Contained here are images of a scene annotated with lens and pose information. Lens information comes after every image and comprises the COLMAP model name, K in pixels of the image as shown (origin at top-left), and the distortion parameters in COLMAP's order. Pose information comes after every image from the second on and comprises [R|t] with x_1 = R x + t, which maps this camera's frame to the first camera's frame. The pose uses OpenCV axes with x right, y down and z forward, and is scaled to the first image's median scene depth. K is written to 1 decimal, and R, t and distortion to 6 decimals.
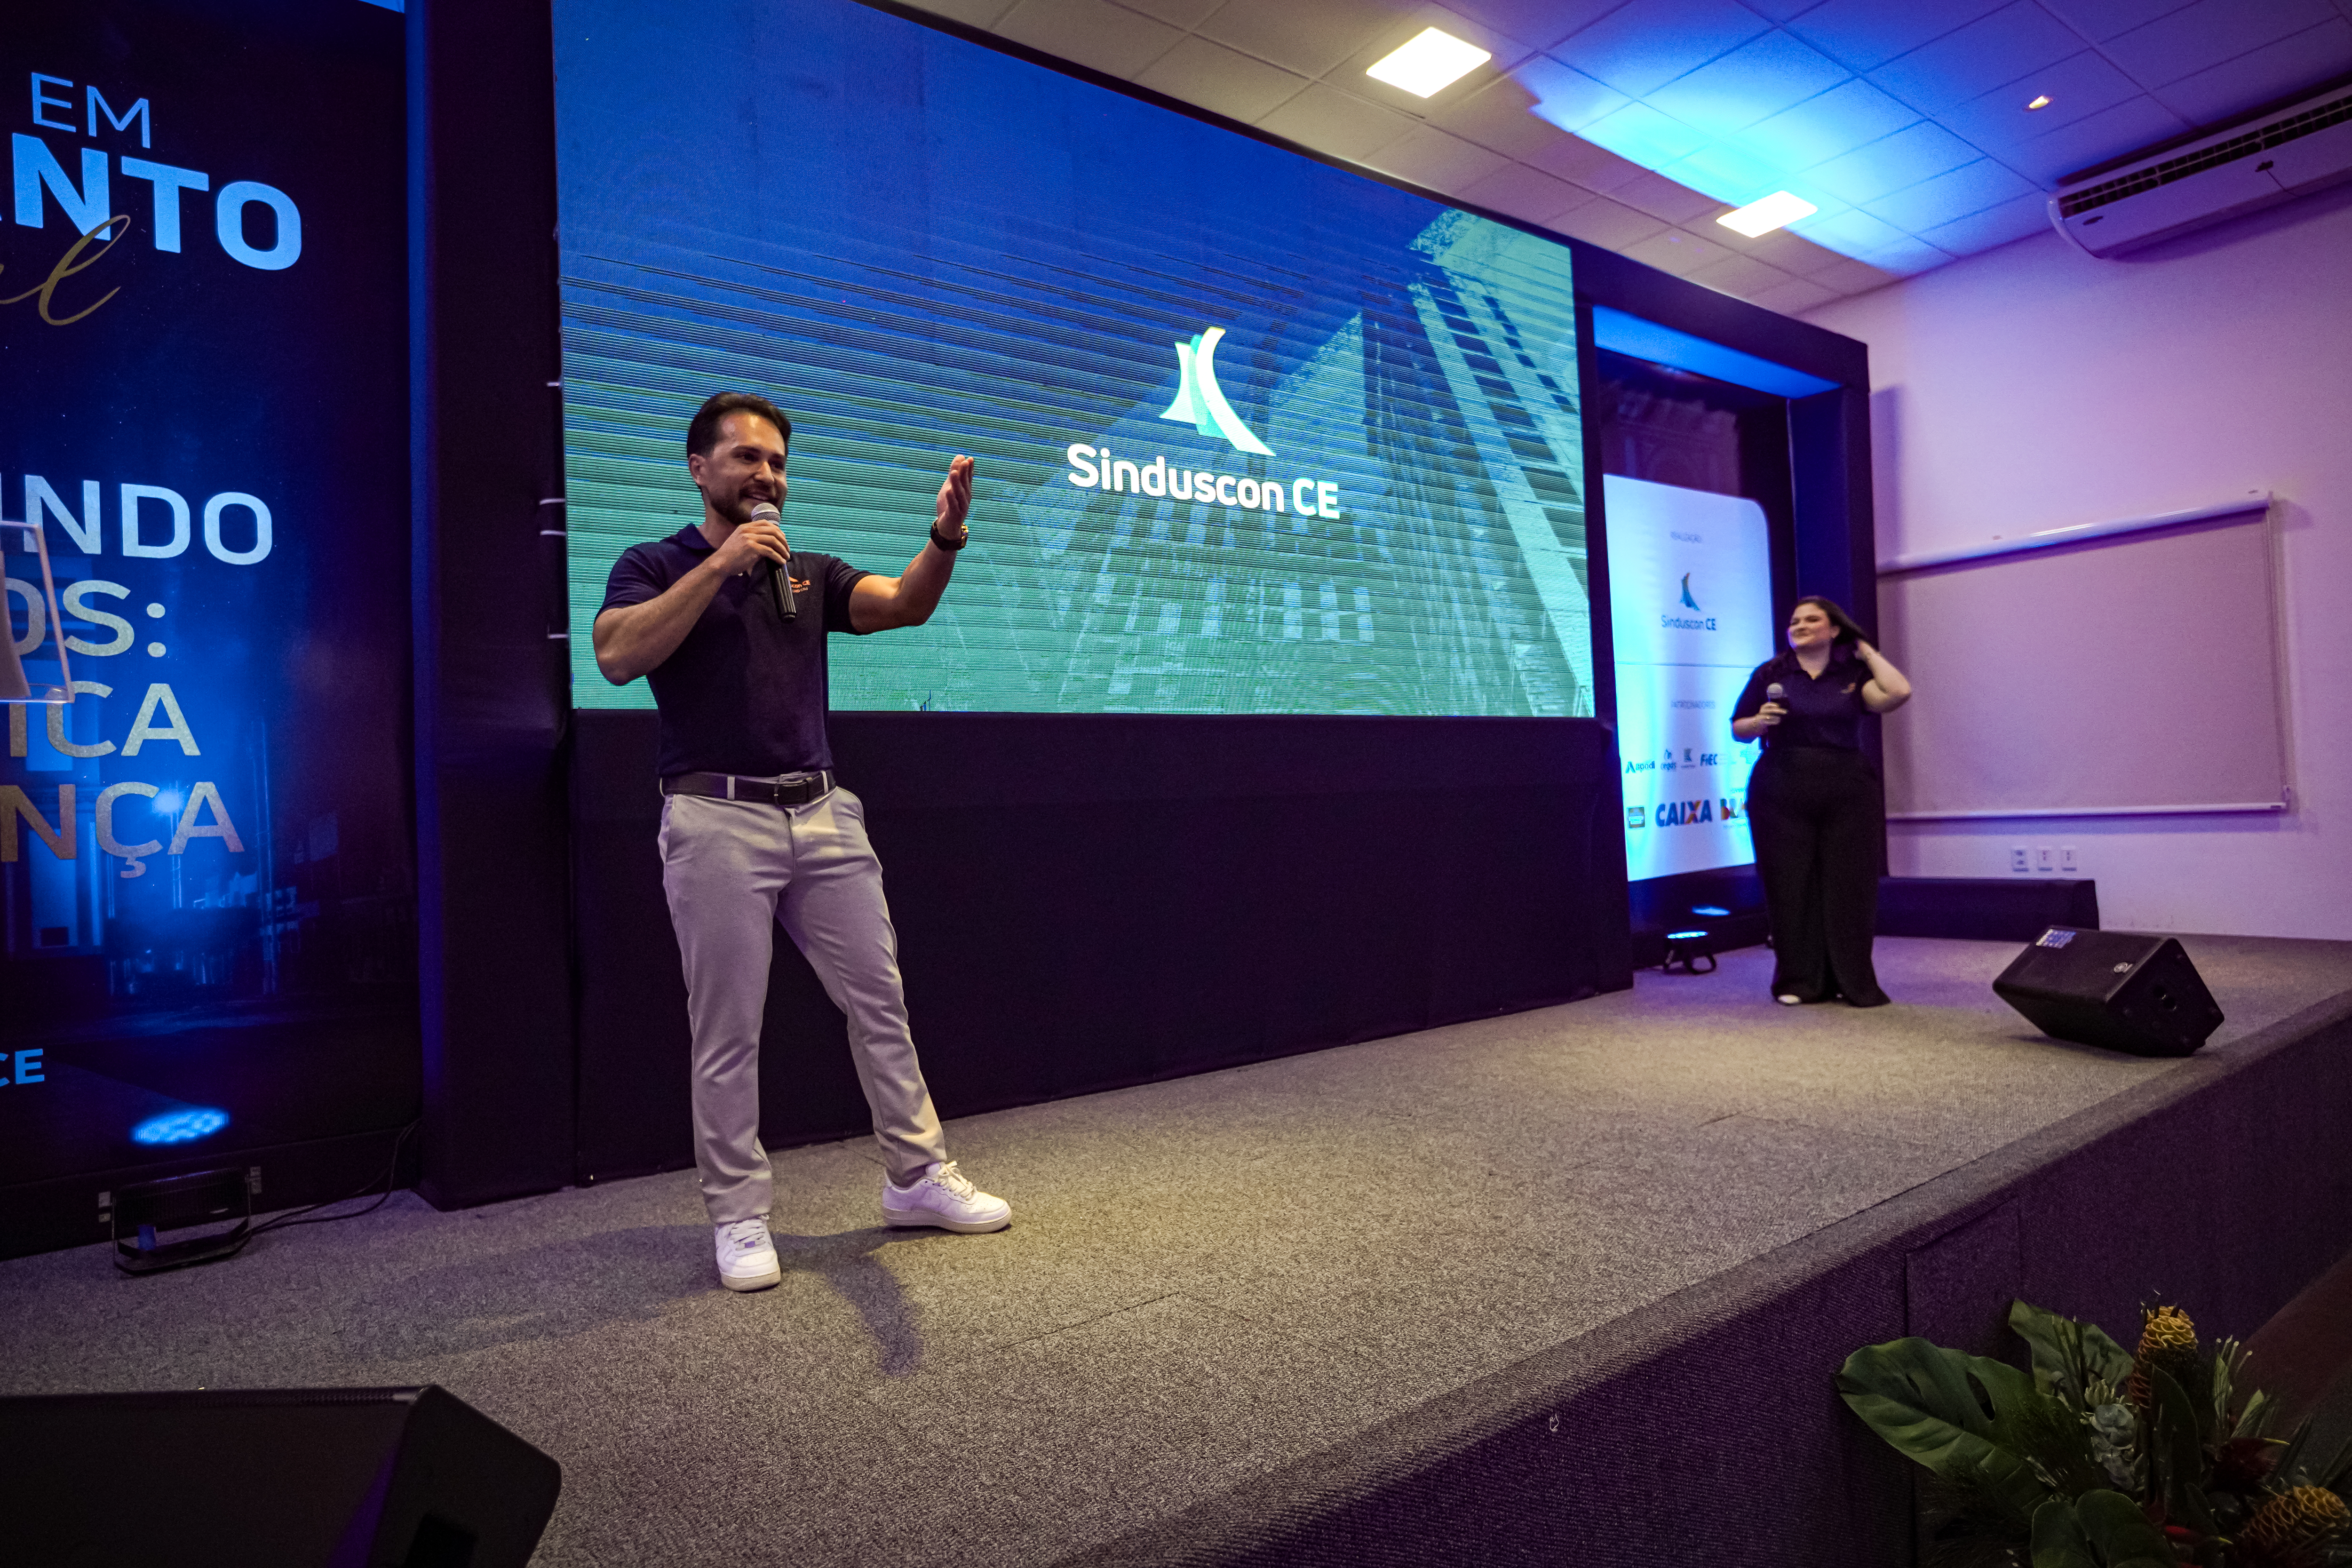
lens RADIAL K [[1331.1, 0, 1181.0], [0, 1331.1, 789.5], [0, 0, 1]] dist [-0.035946, 0.025656]
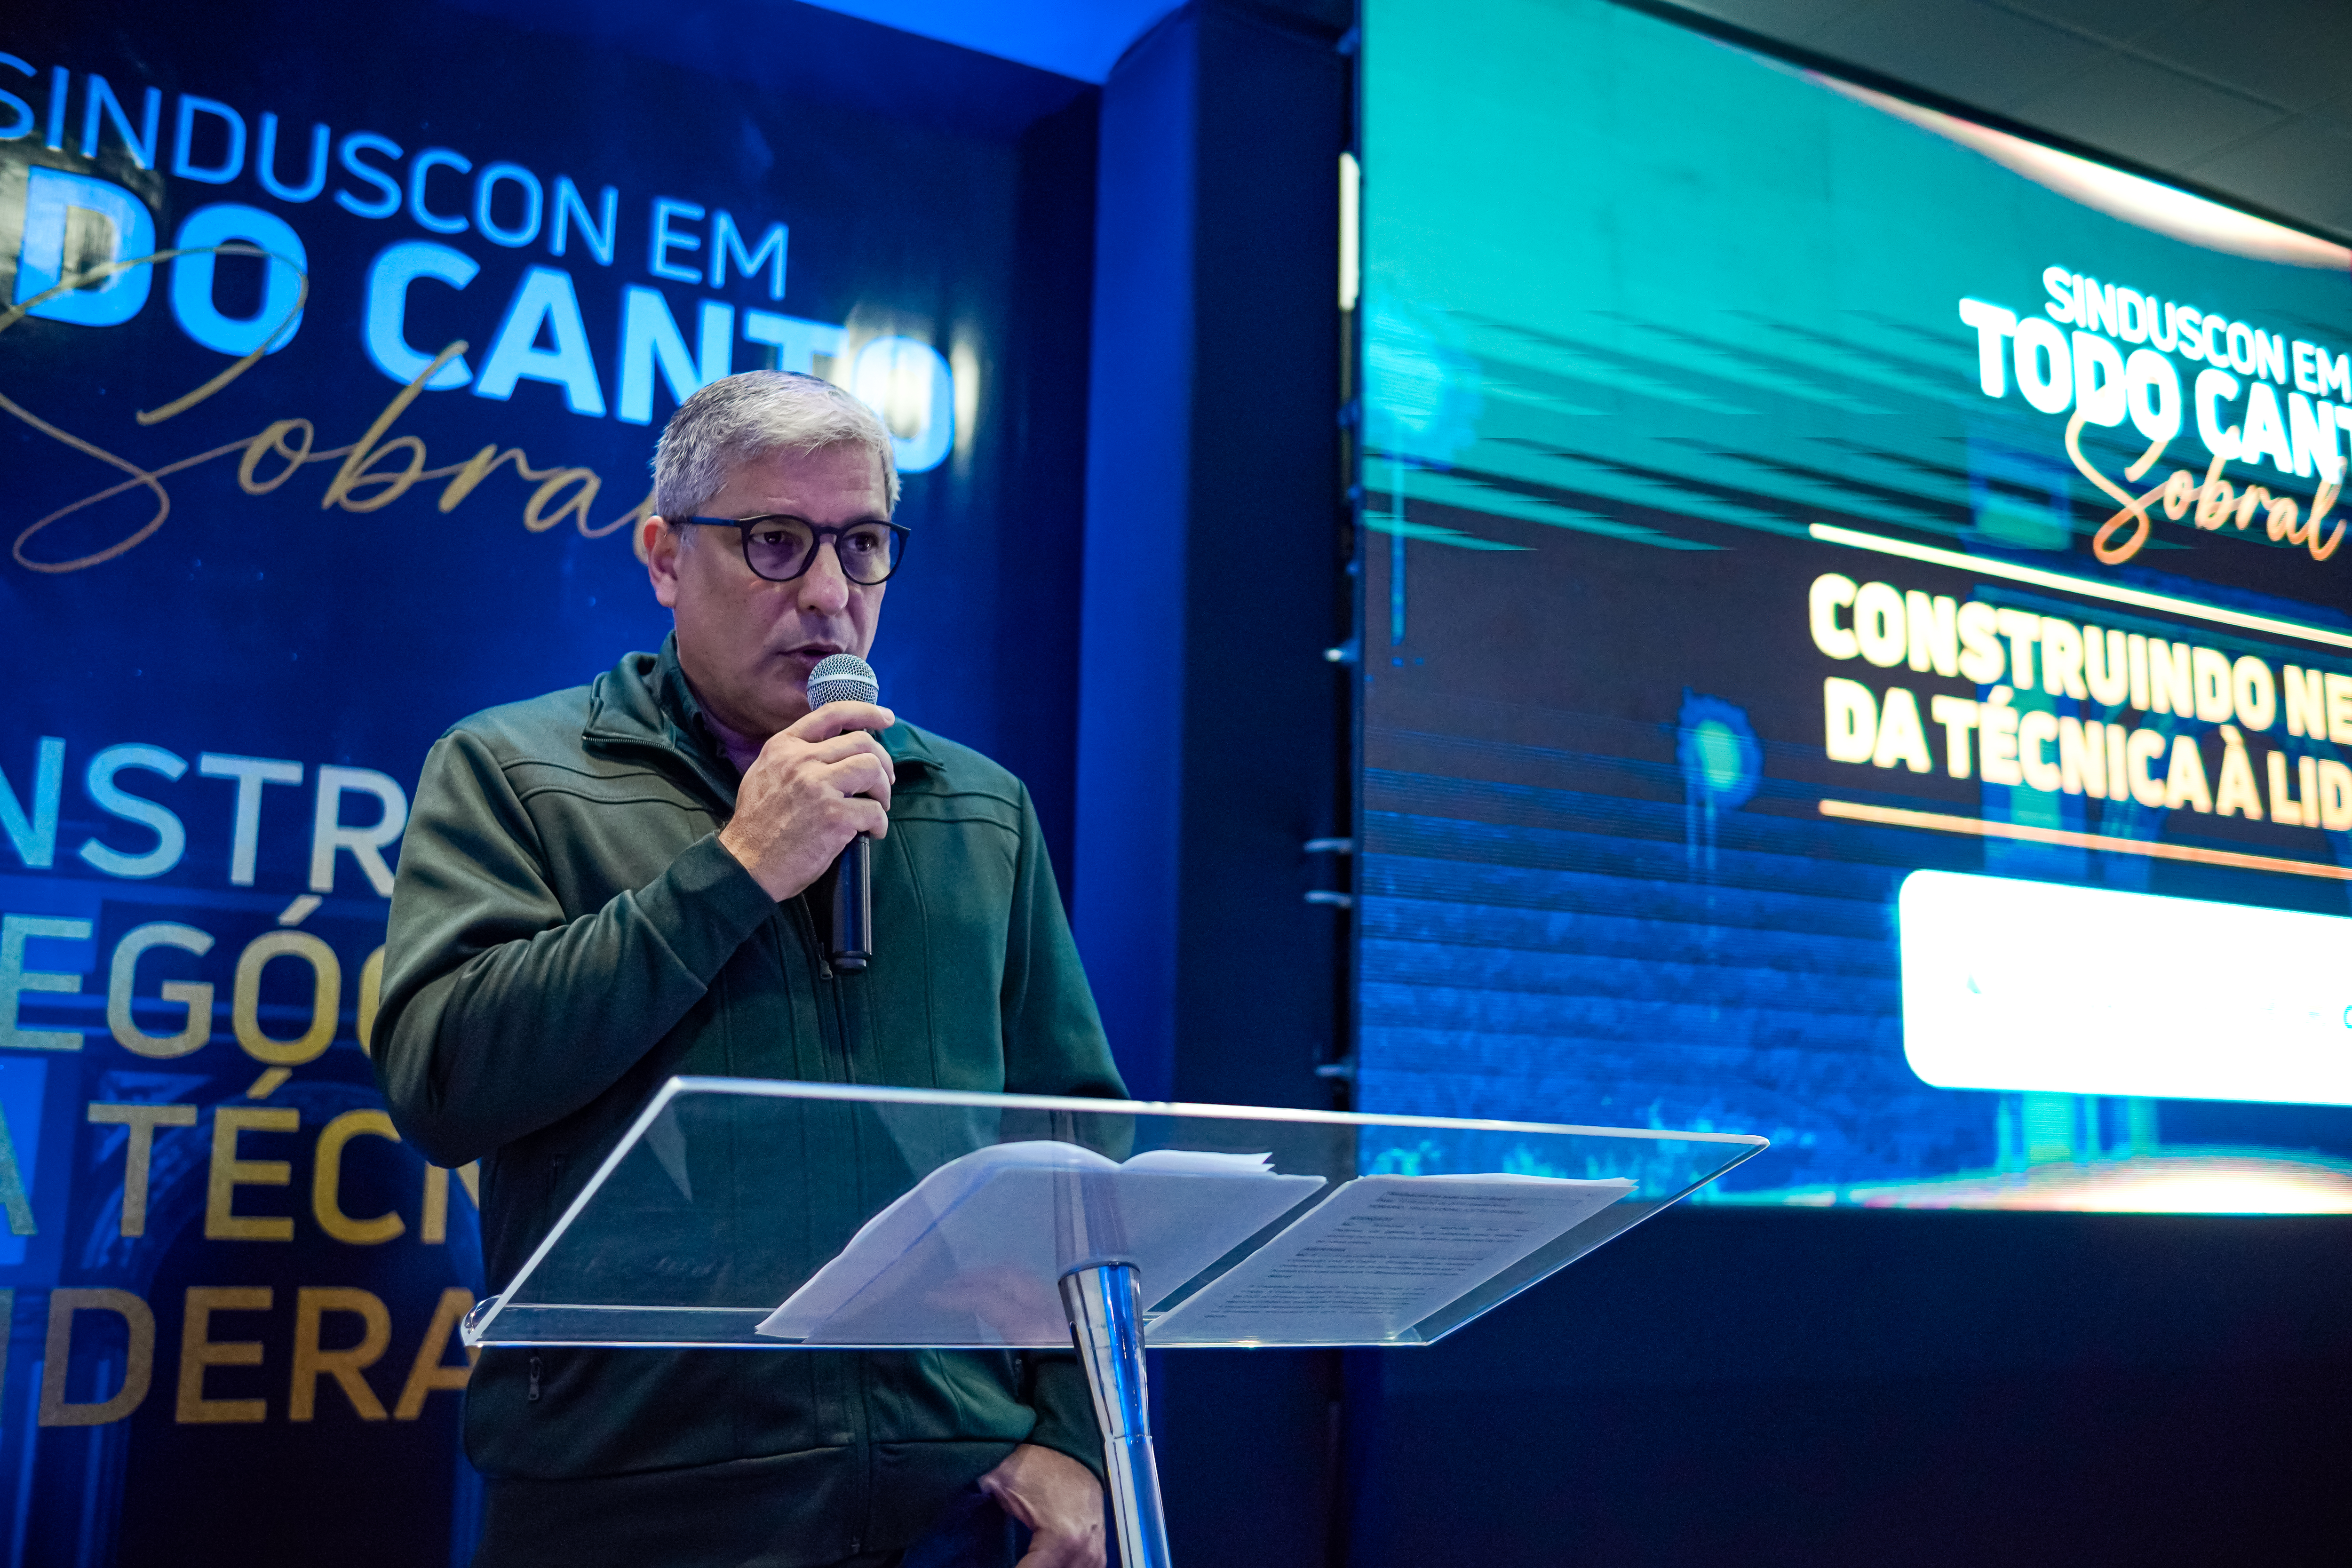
lens RADIAL K [[2368.6, 0, 1186.5], [0, 2368.6, 789.9], [0, 0, 1]] dist [-0.128366, 0.222442]
pose [[0.990109, 0.032288, -0.136535, -0.421197], [-0.054028, 0.985854, -0.158661, -0.073015], [0.129480, 0.164469, 0.977847, -0.074557]]
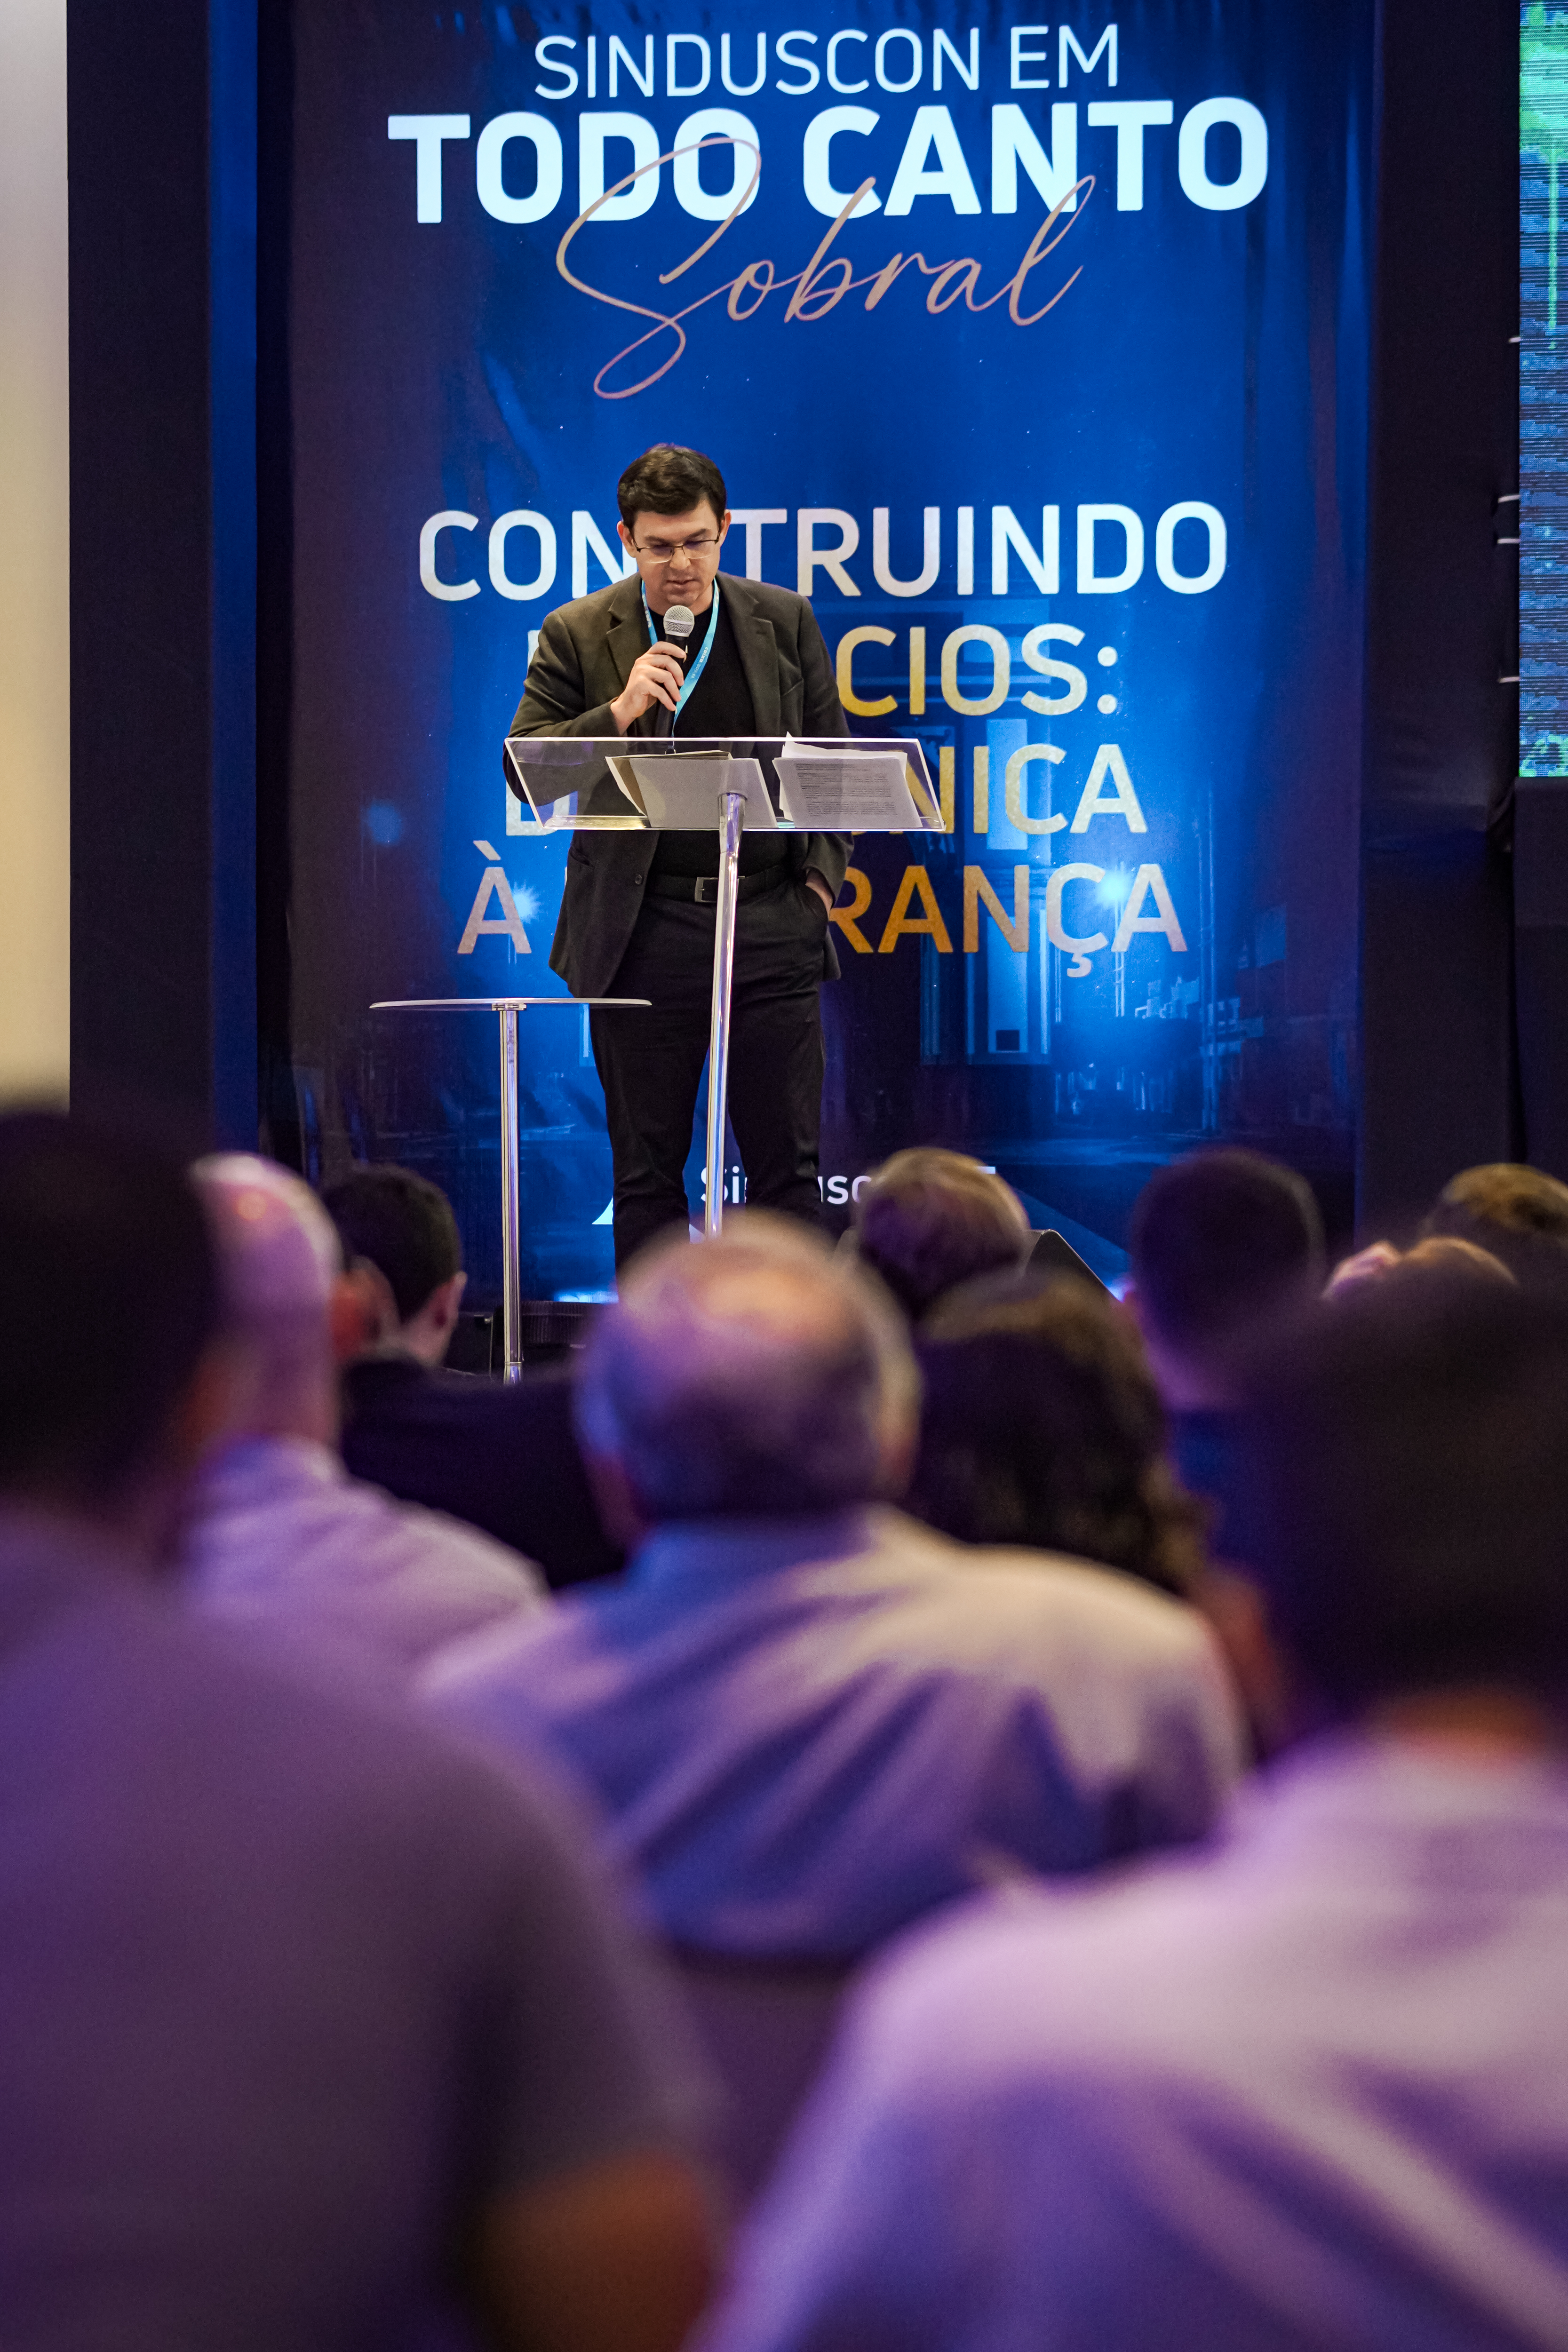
lens RADIAL K [[8437.9, 0, 781.8], [0, 8437.9, 1145.2], [0, 0, 1]] dist [0.449169, -1.160536]
pose [[0.686468, 0.051498, -0.725334, 2.958641], [-0.014582, 0.998263, 0.057075, -0.129755], [0.727013, -0.028603, 0.686027, -2.812278]]
